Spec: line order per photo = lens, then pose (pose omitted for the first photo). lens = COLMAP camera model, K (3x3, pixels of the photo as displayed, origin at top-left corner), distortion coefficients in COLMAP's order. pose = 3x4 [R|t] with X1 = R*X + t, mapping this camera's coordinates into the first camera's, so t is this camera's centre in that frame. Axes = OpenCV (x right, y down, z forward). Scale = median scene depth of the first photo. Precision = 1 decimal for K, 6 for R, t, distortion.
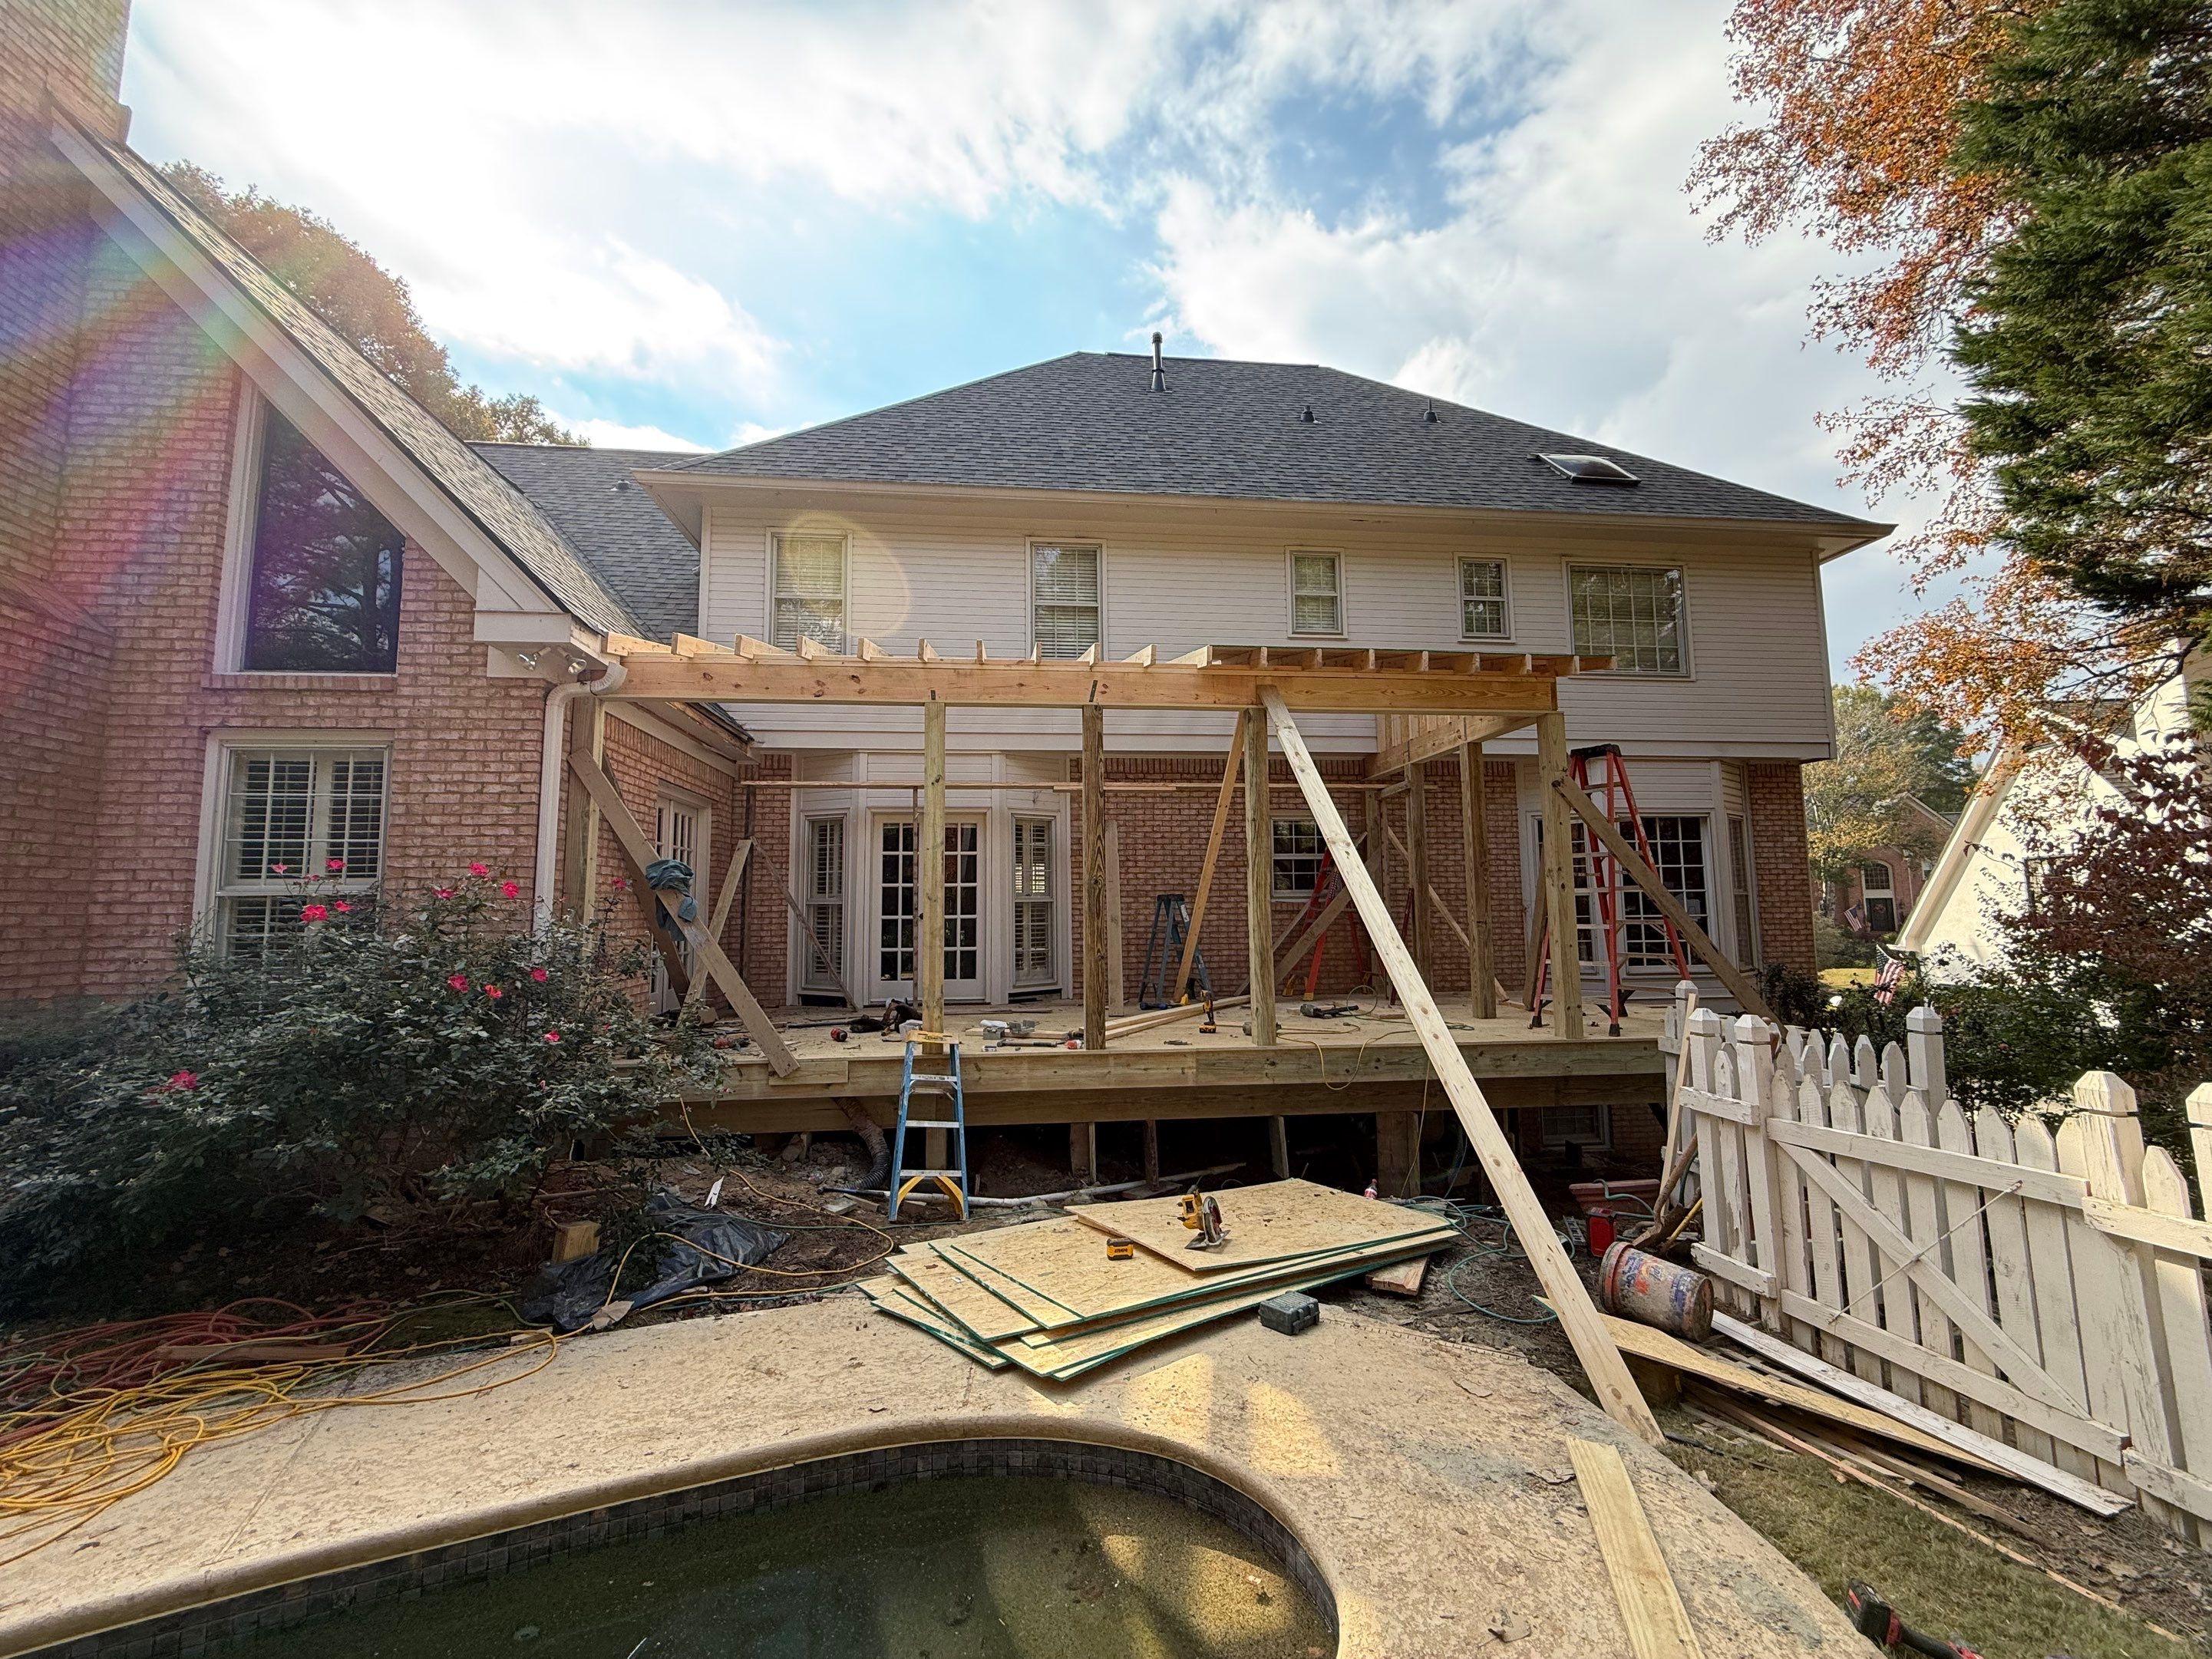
lens RADIAL K [[880.3, 0, 1104.7], [0, 880.3, 825.6], [0, 0, 1]] dist [0.000470, -0.000613]
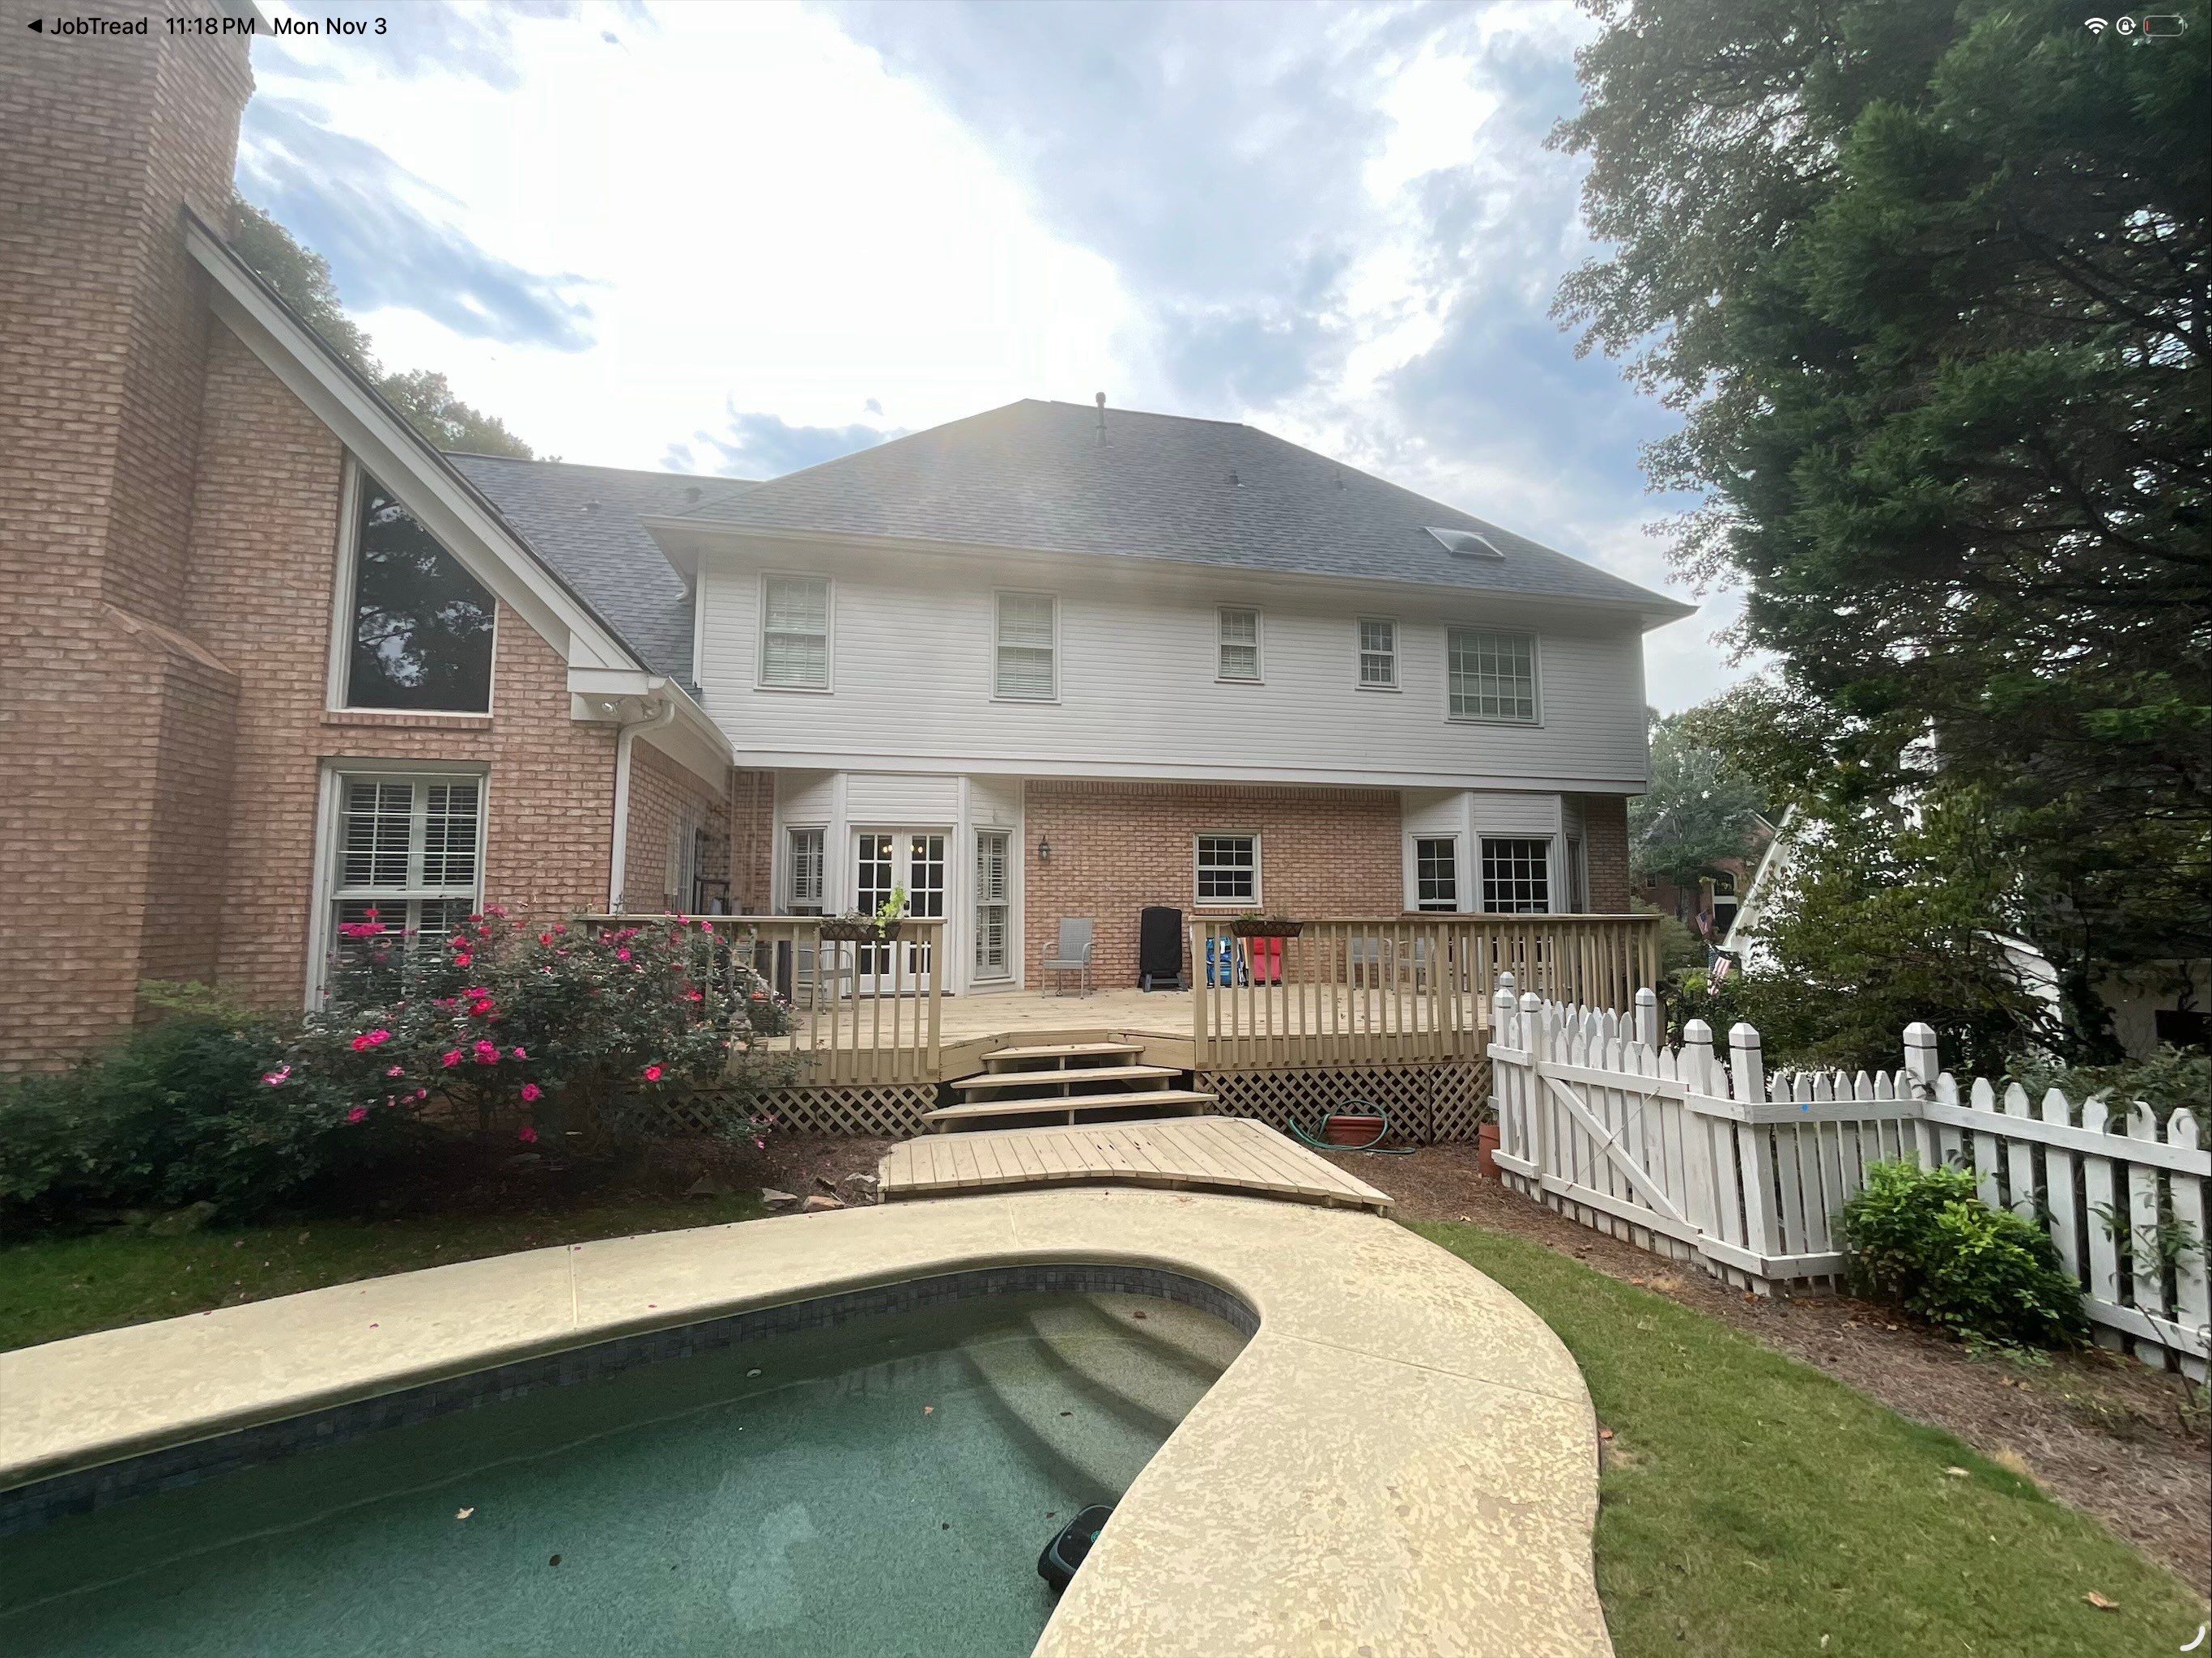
lens RADIAL K [[895.1, 0, 1110.2], [0, 895.1, 825.5], [0, 0, 1]] dist [-0.002996, -0.000115]
pose [[0.994130, 0.017612, 0.106746, -0.095095], [-0.017911, 0.999838, 0.001837, -0.039390], [-0.106696, -0.003738, 0.994285, -0.299578]]
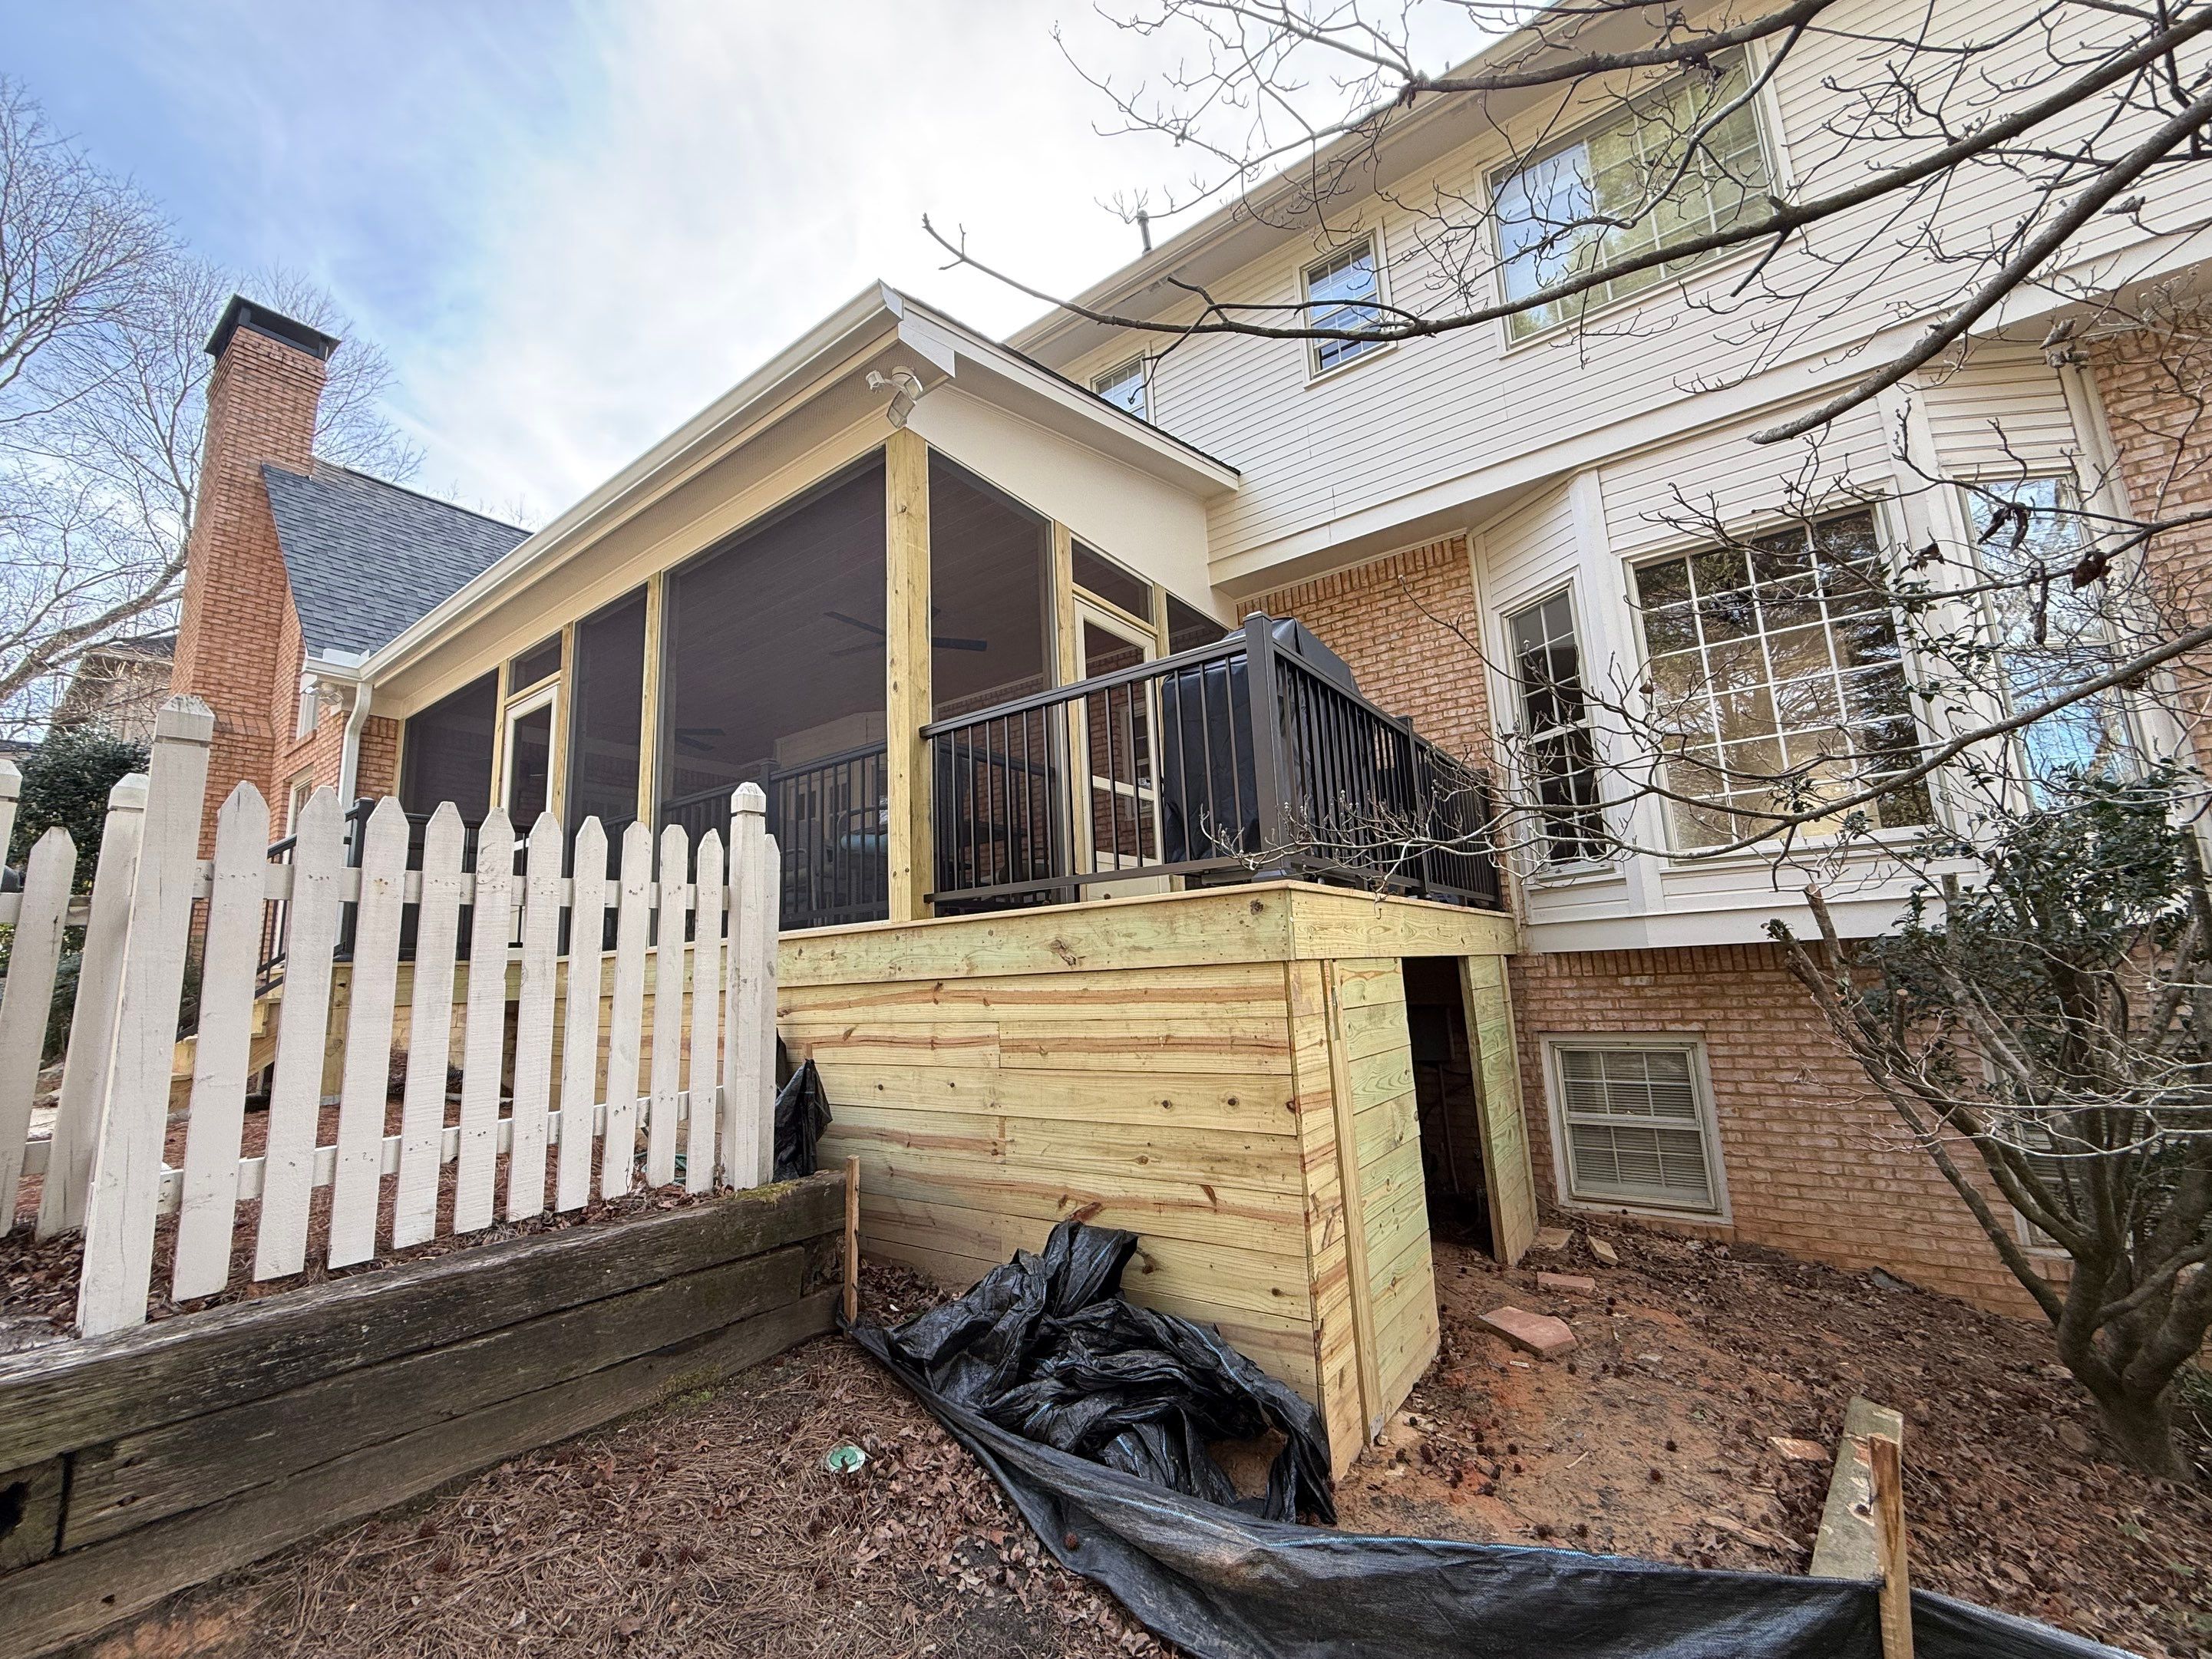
lens RADIAL K [[880.3, 0, 1104.7], [0, 880.3, 825.6], [0, 0, 1]] dist [0.000470, -0.000613]
pose [[0.742911, -0.138406, -0.654925, 1.248328], [0.104735, 0.990375, -0.090491, 0.291289], [0.661146, -0.001367, 0.750256, 0.755603]]
